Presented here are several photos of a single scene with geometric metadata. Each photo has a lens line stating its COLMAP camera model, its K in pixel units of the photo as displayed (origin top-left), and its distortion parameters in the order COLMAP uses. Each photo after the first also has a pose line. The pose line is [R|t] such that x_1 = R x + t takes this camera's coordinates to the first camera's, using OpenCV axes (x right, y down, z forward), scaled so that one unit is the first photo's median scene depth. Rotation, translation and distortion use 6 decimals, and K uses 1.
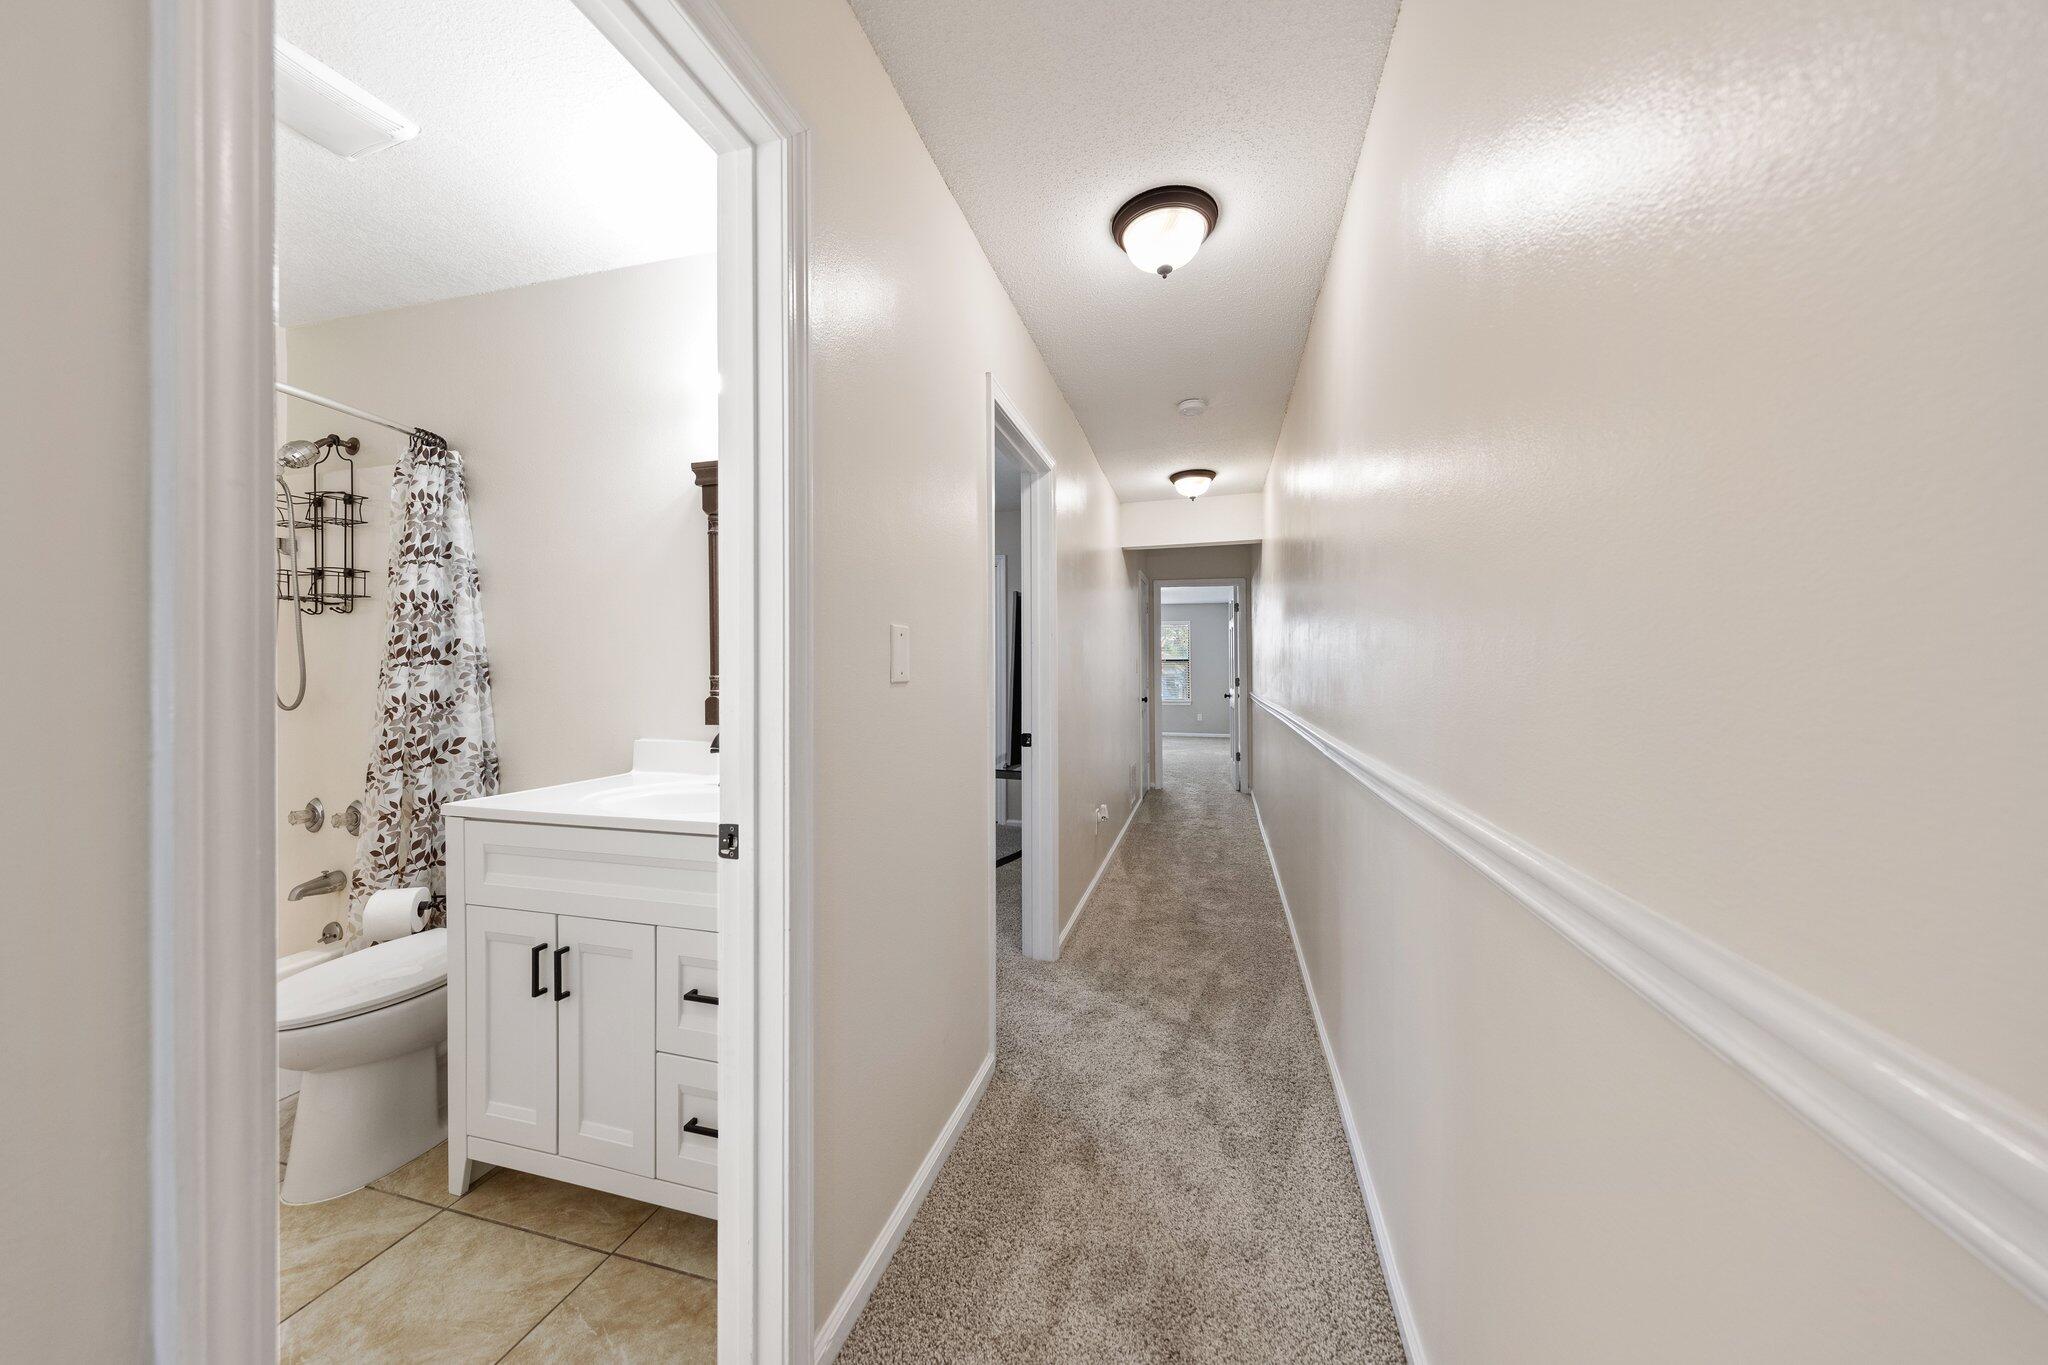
lens RADIAL K [[709.8, 0, 1058.9], [0, 709.8, 672.9], [0, 0, 1]] dist [0.000364, -0.000604]
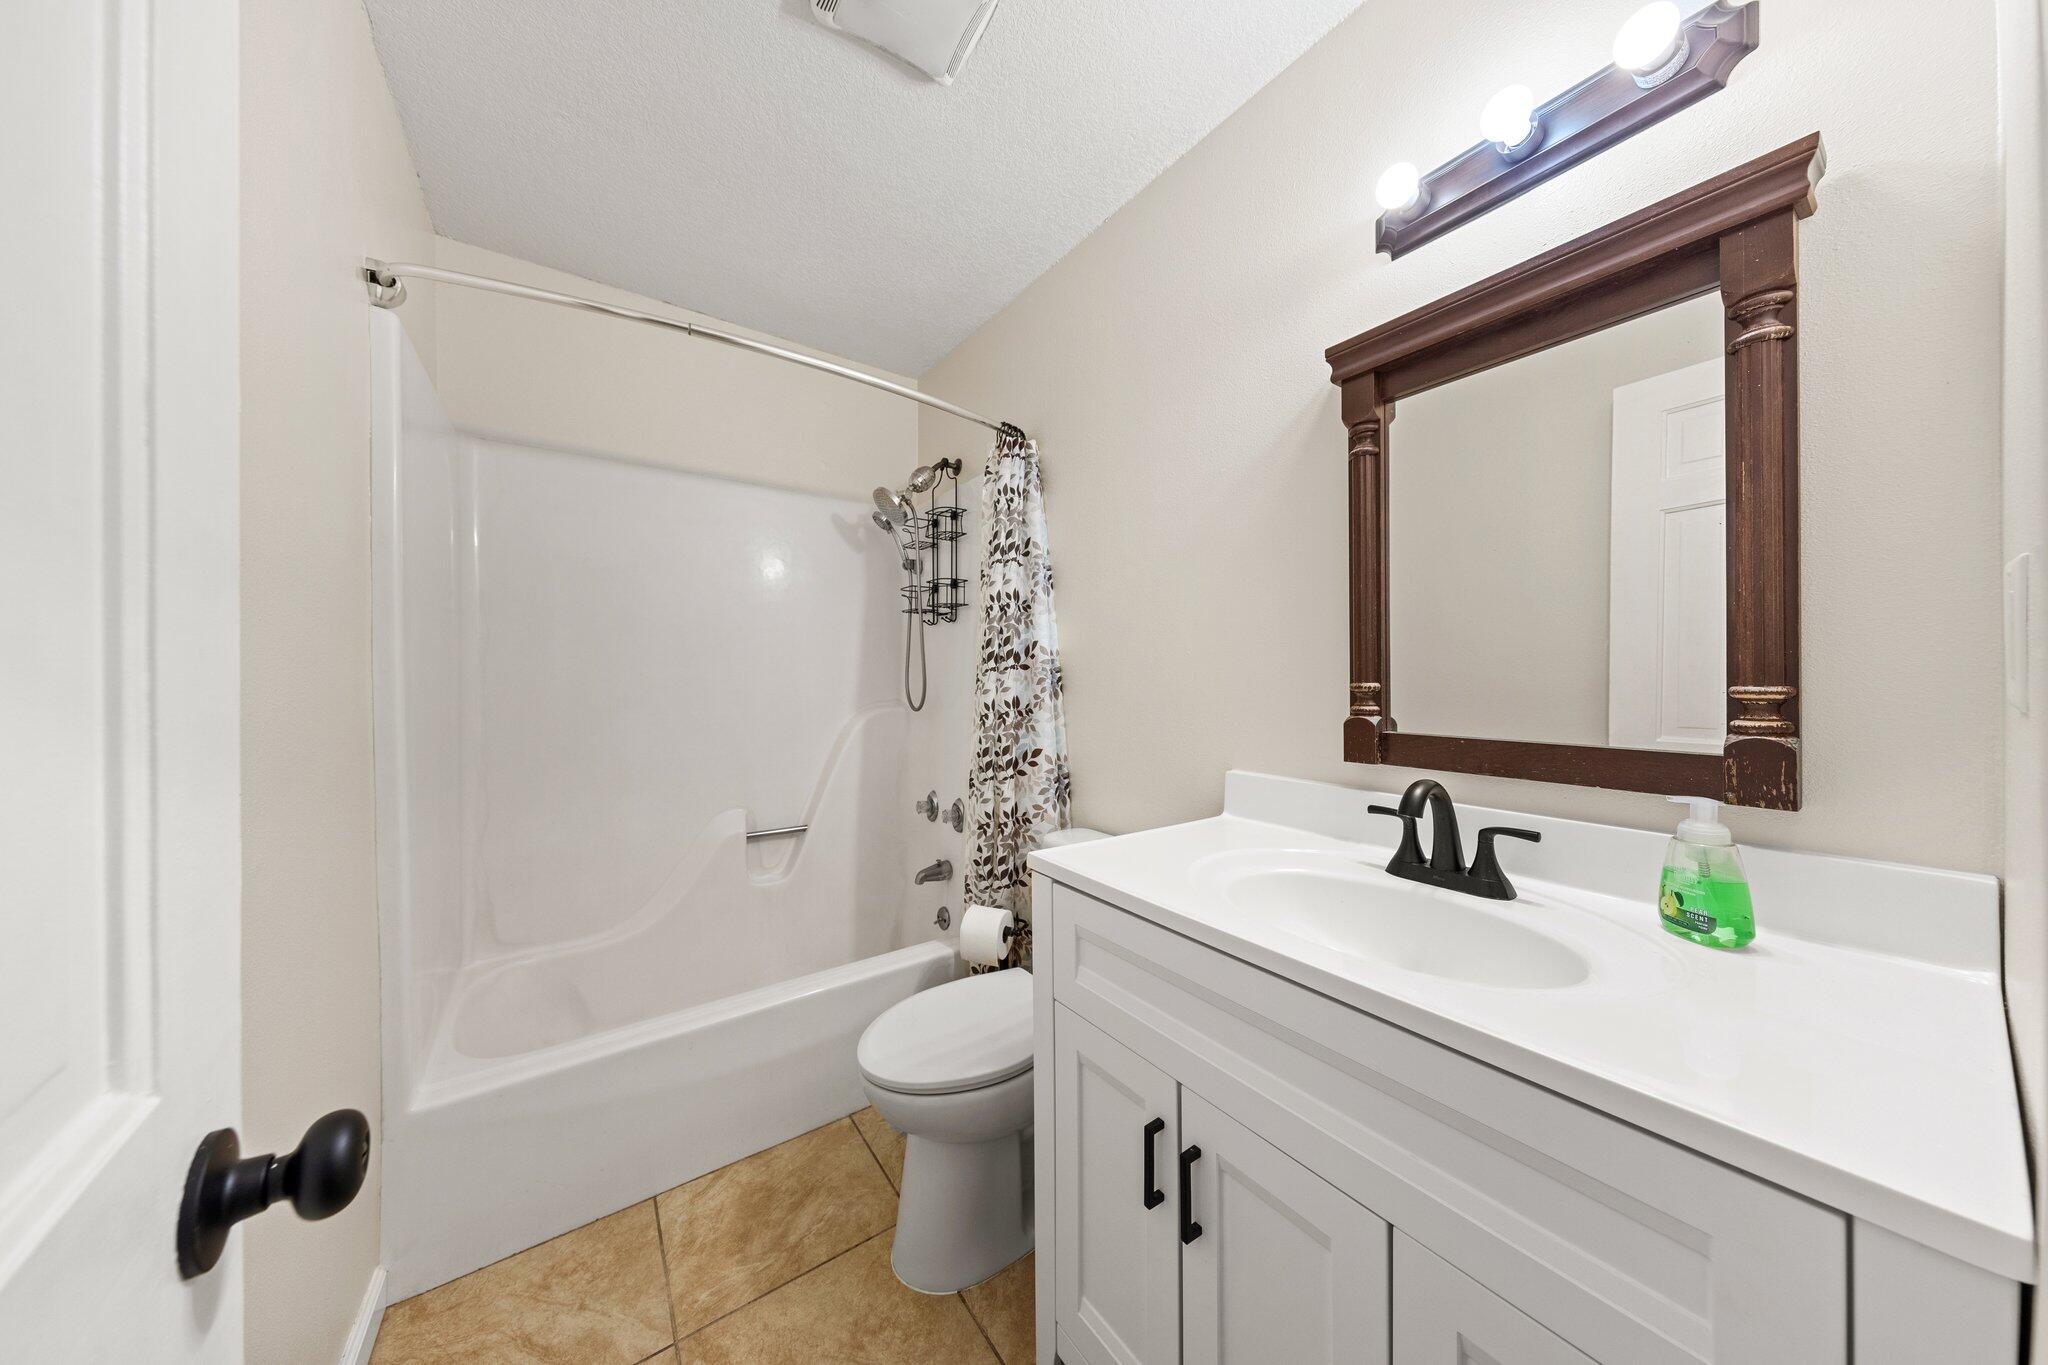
lens RADIAL K [[638.9, 0, 1029.3], [0, 638.9, 673.1], [0, 0, 1]] dist [-0.006811, -0.000016]
pose [[0.772517, -0.002188, -0.634991, -0.328878], [0.000776, 0.999997, -0.002501, -0.004684], [0.634994, 0.001440, 0.772516, 0.356981]]
